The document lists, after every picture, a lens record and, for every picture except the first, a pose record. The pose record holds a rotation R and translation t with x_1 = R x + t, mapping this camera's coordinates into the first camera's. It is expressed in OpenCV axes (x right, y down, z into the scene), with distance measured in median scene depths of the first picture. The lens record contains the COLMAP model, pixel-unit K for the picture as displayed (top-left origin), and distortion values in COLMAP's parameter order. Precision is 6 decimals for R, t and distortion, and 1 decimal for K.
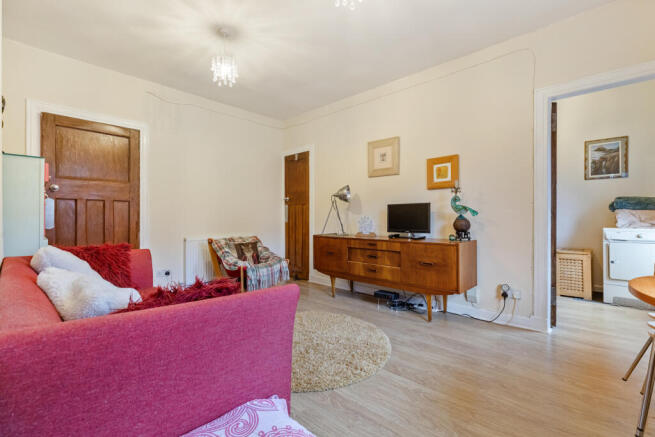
lens RADIAL K [[296.1, 0, 333.8], [0, 296.1, 216.8], [0, 0, 1]] dist [0.000013, -0.000004]
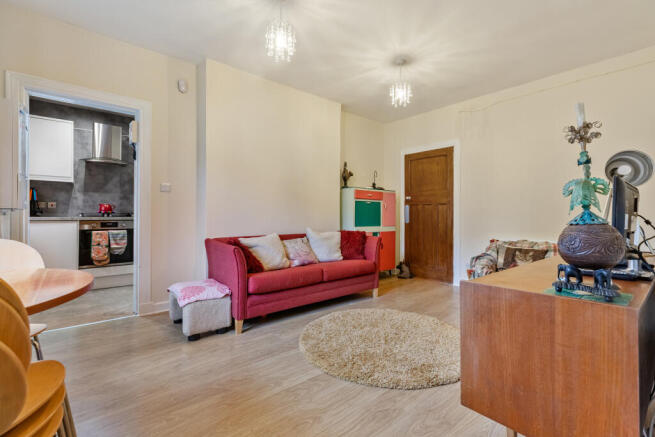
lens RADIAL K [[296.1, 0, 333.8], [0, 296.1, 216.8], [0, 0, 1]] dist [0.000013, -0.000004]
pose [[-0.115130, 0.005085, -0.993337, 0.857659], [0.003586, 0.999983, 0.004704, -0.006373], [0.993344, -0.003021, -0.115146, 0.869257]]
